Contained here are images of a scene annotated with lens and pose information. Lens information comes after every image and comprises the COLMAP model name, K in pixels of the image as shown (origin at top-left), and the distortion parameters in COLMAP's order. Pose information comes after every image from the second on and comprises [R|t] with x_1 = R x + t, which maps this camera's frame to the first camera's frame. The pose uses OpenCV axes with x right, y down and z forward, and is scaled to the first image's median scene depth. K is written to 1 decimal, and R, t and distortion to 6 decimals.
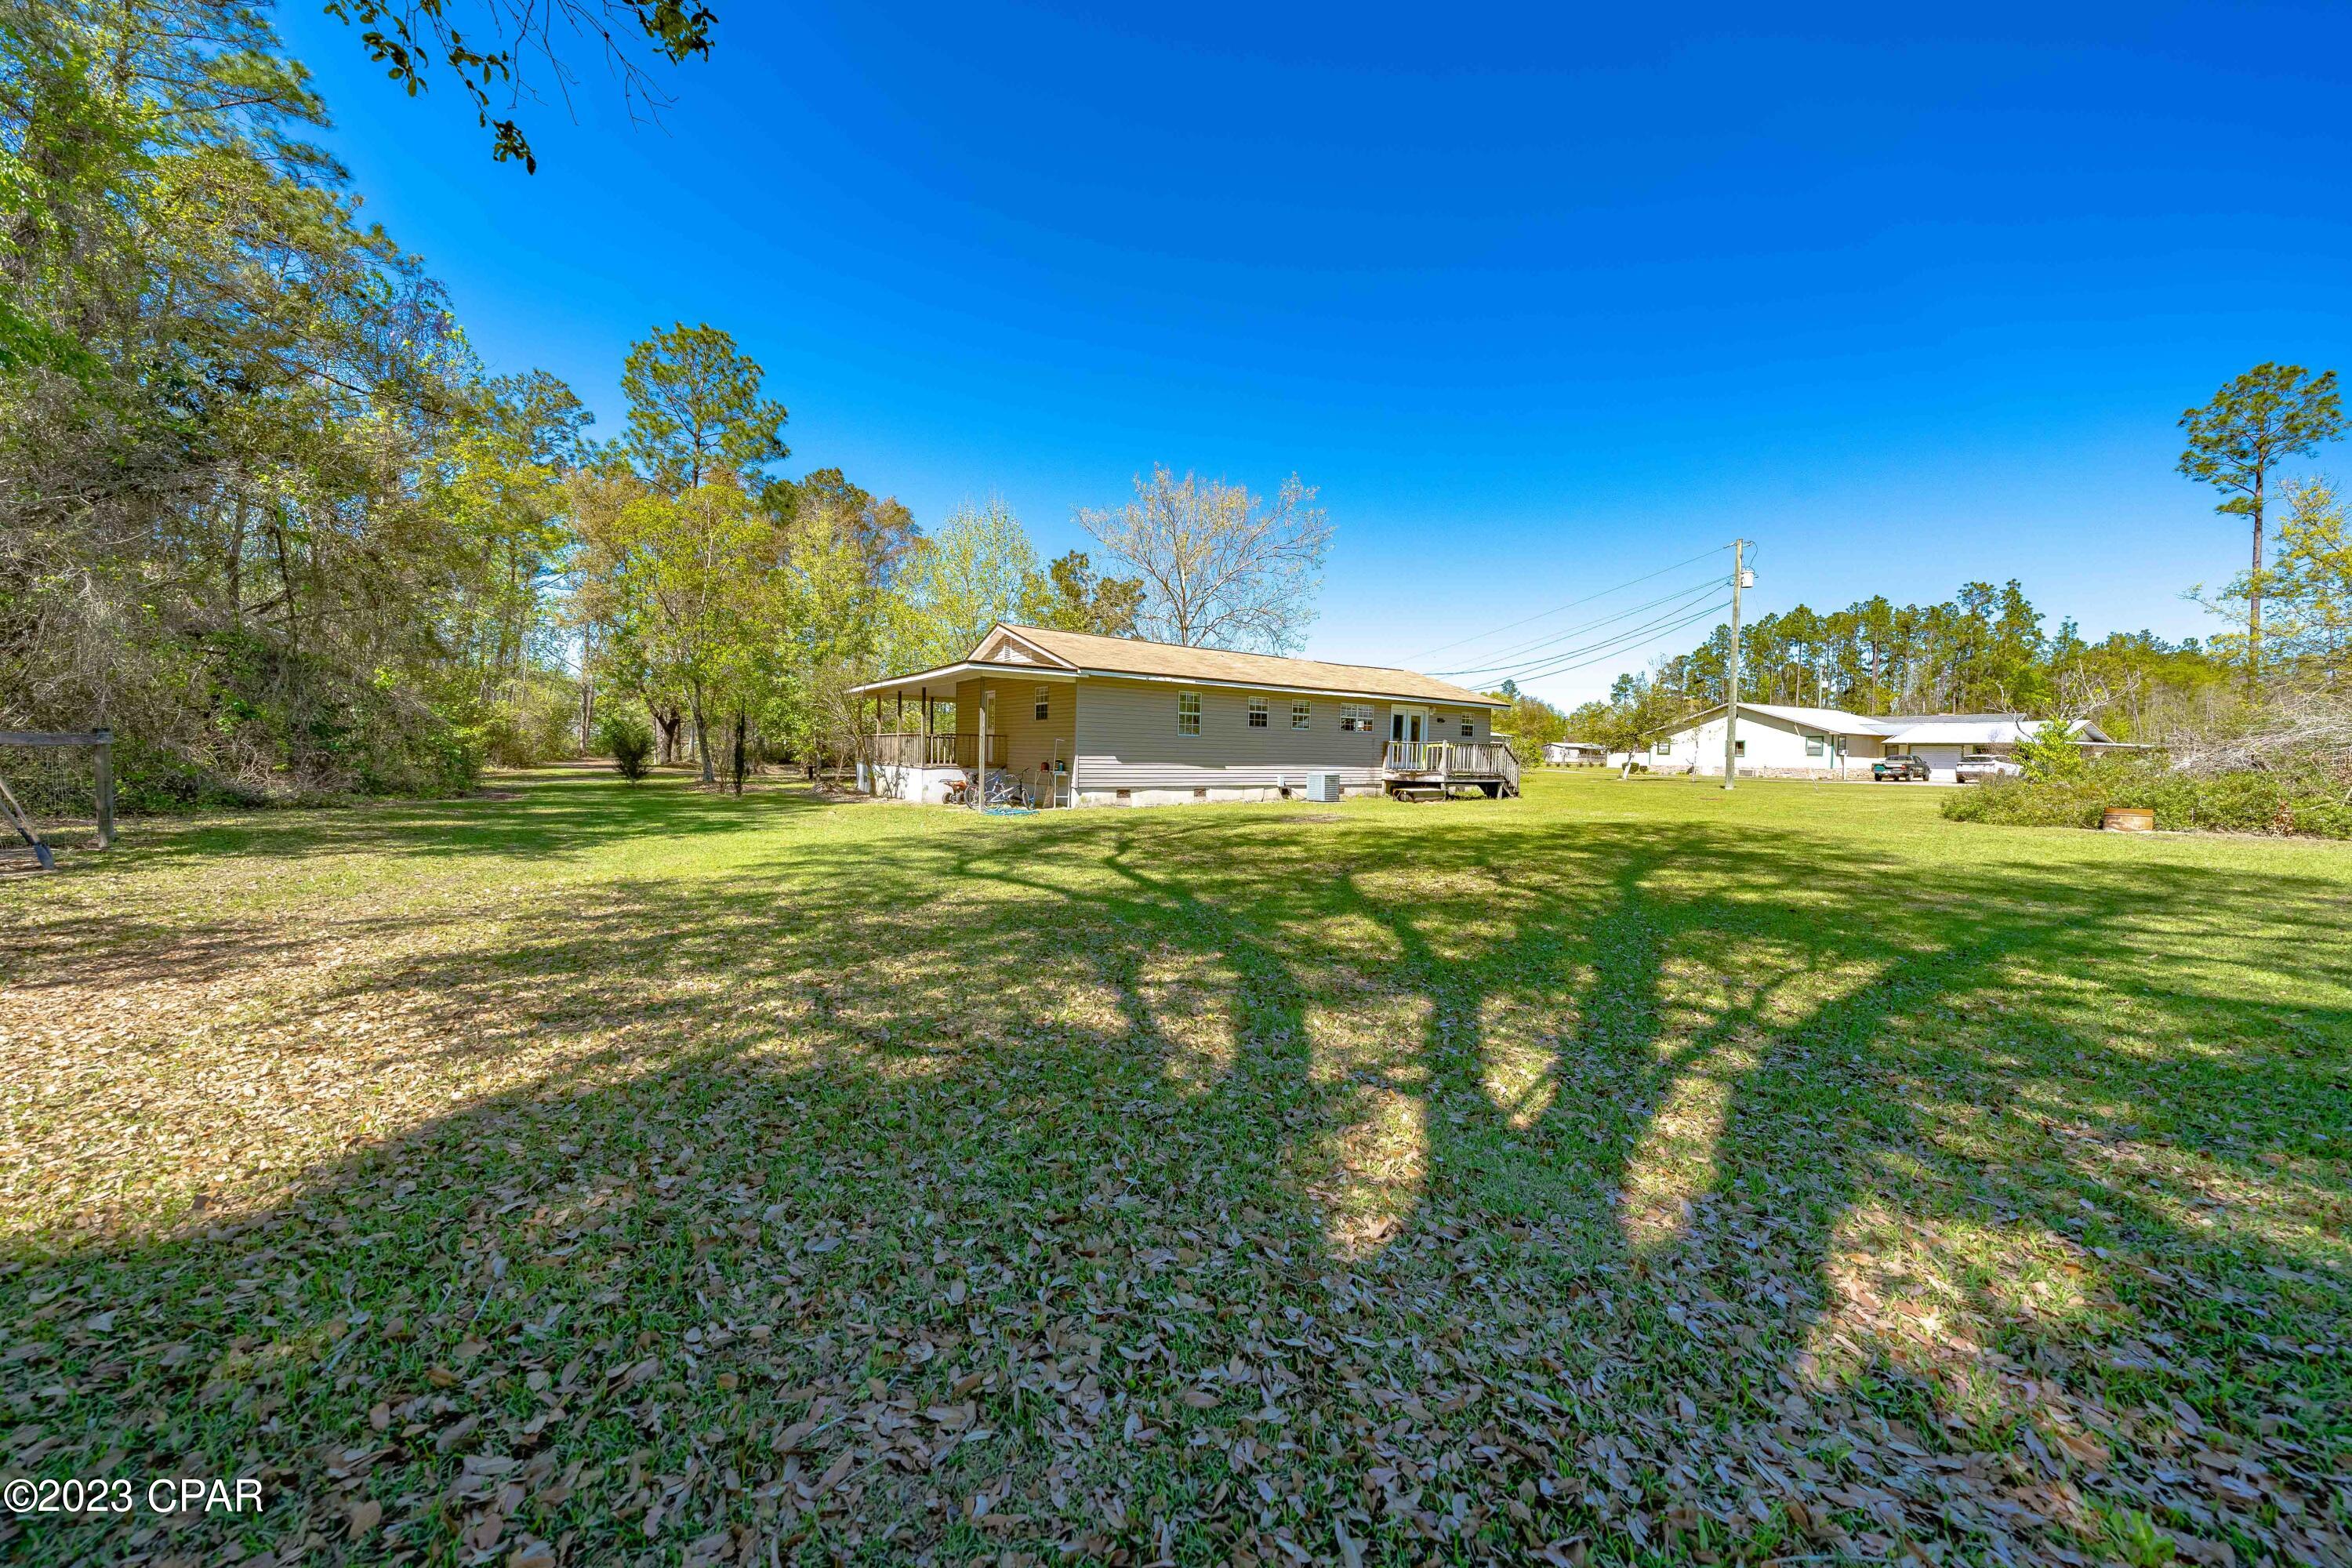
lens RADIAL K [[816.6, 0, 1176.0], [0, 816.6, 784.0], [0, 0, 1]] dist [0.000441, 0.000118]
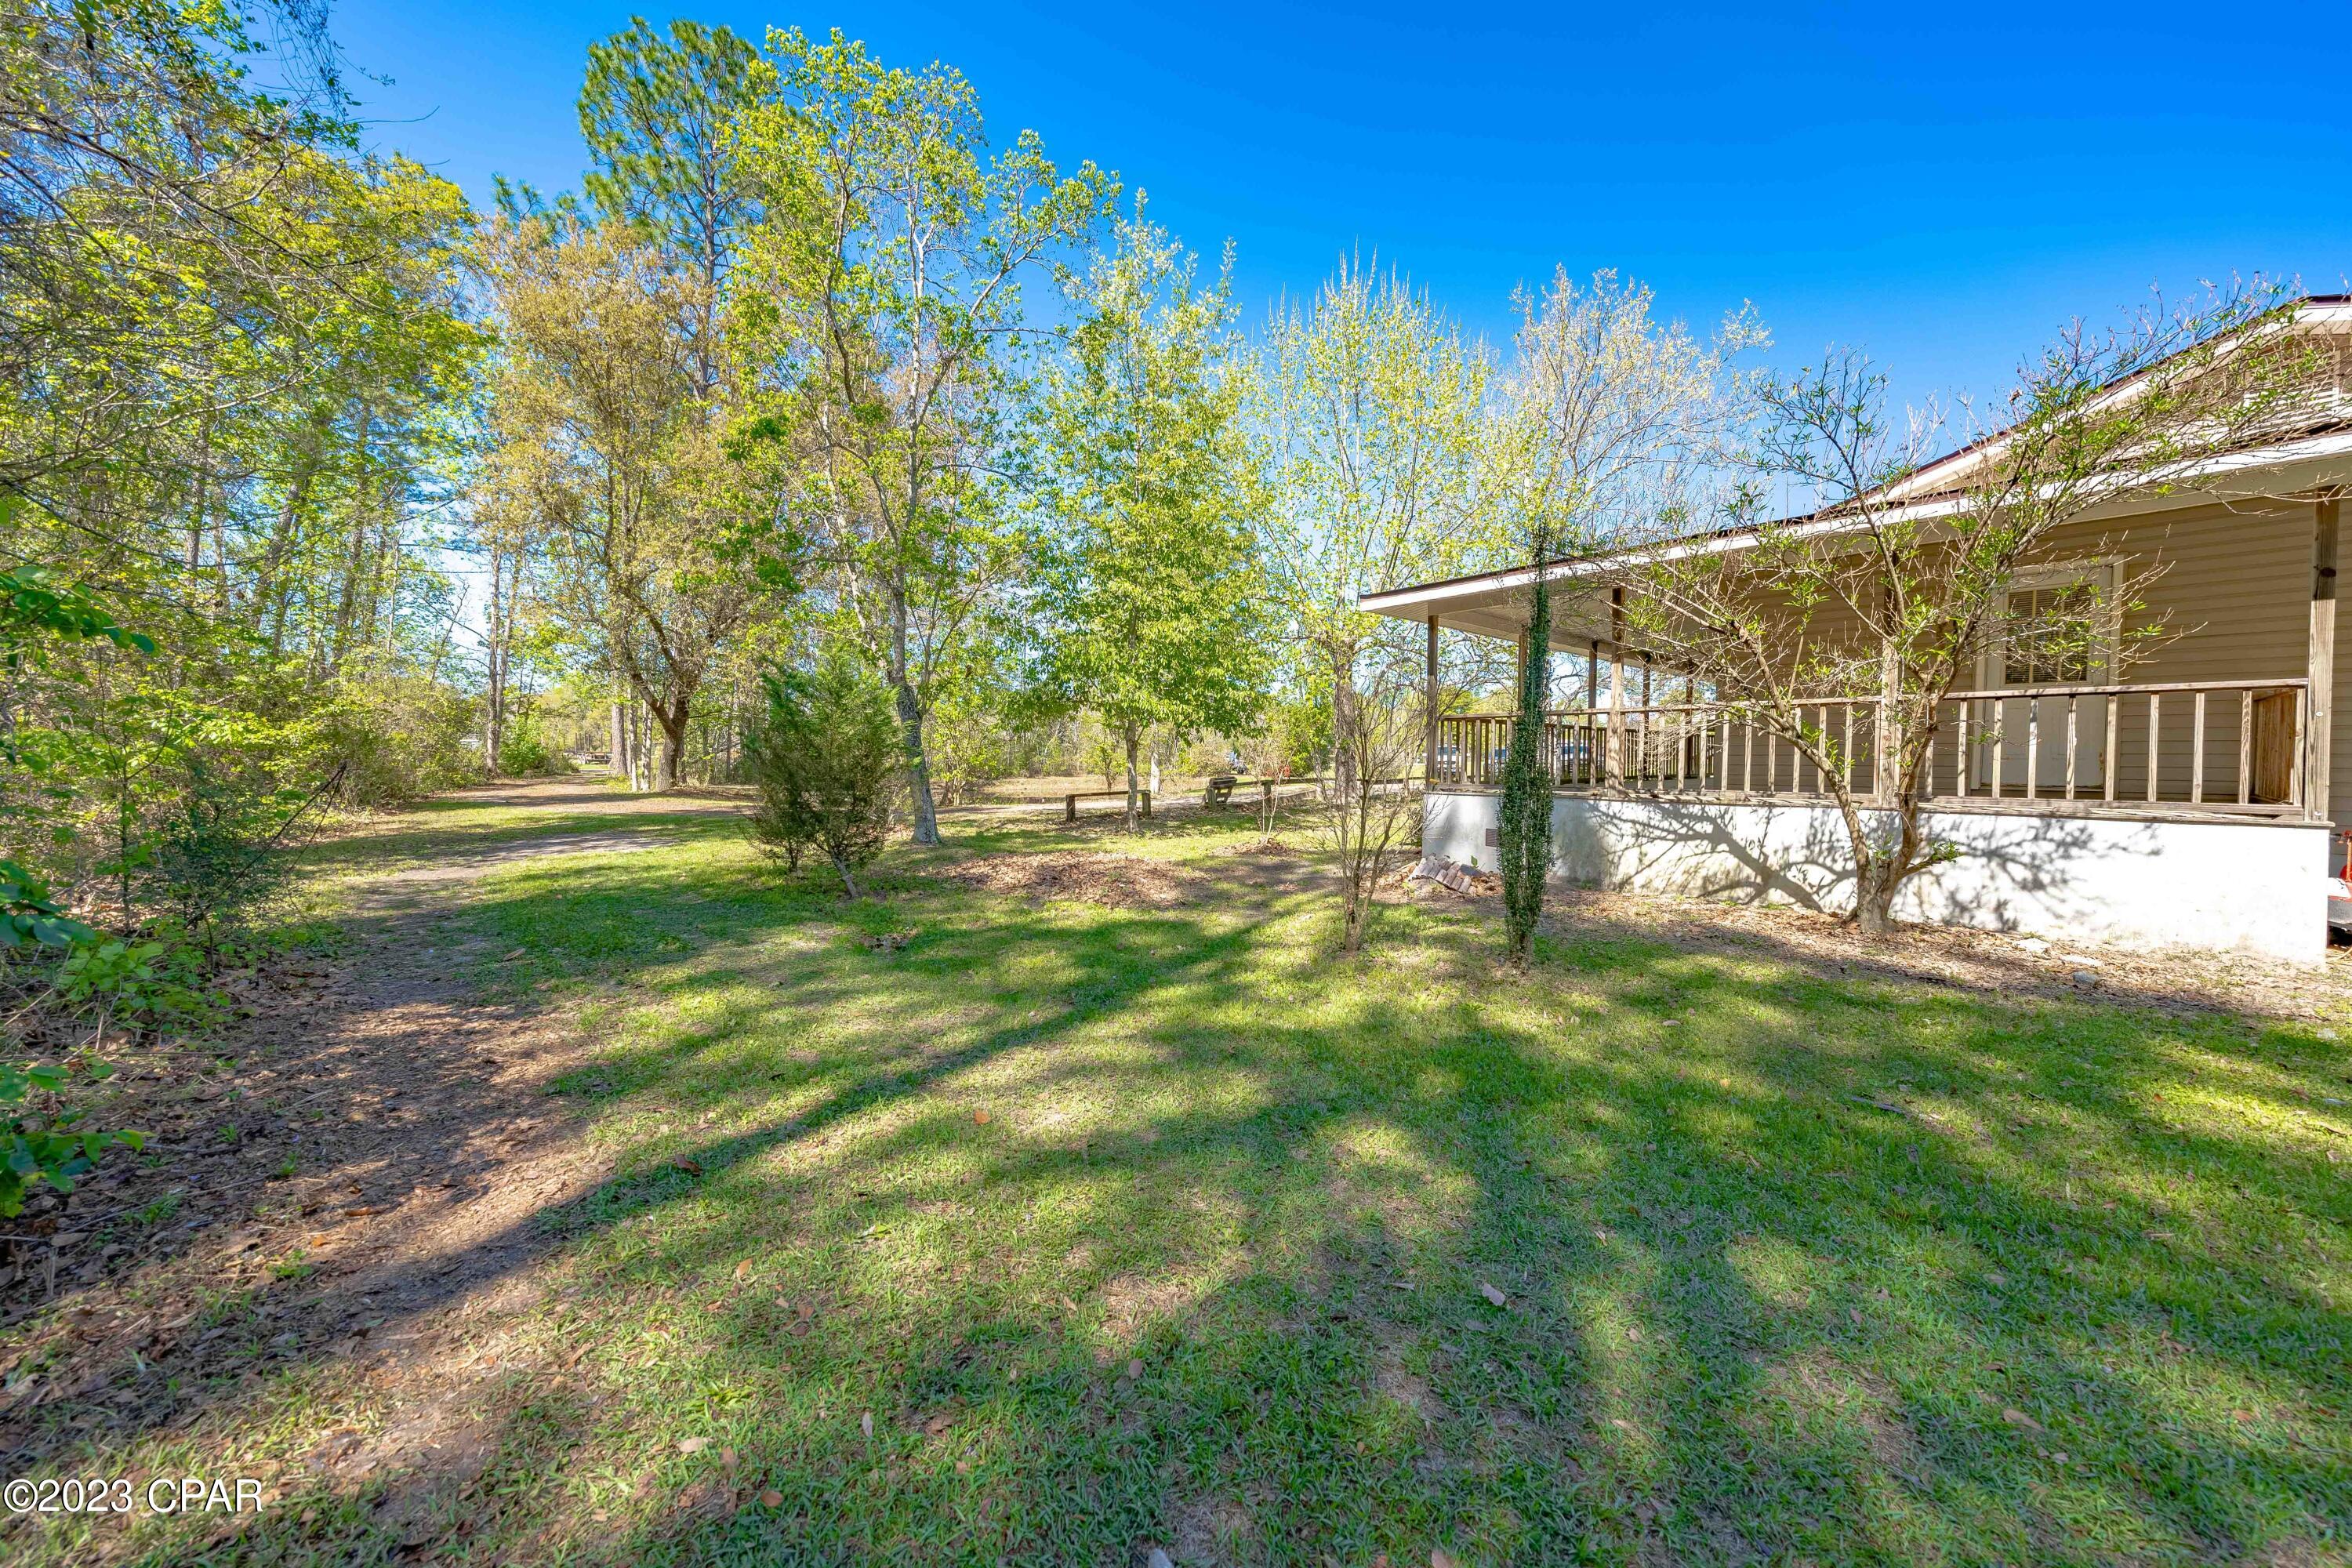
lens RADIAL K [[816.6, 0, 1176.0], [0, 816.6, 784.0], [0, 0, 1]] dist [0.000441, 0.000118]
pose [[0.994064, -0.015999, 0.107612, -0.389114], [0.016735, 0.999842, -0.005937, -0.023366], [-0.107500, 0.007703, 0.994175, 0.460890]]
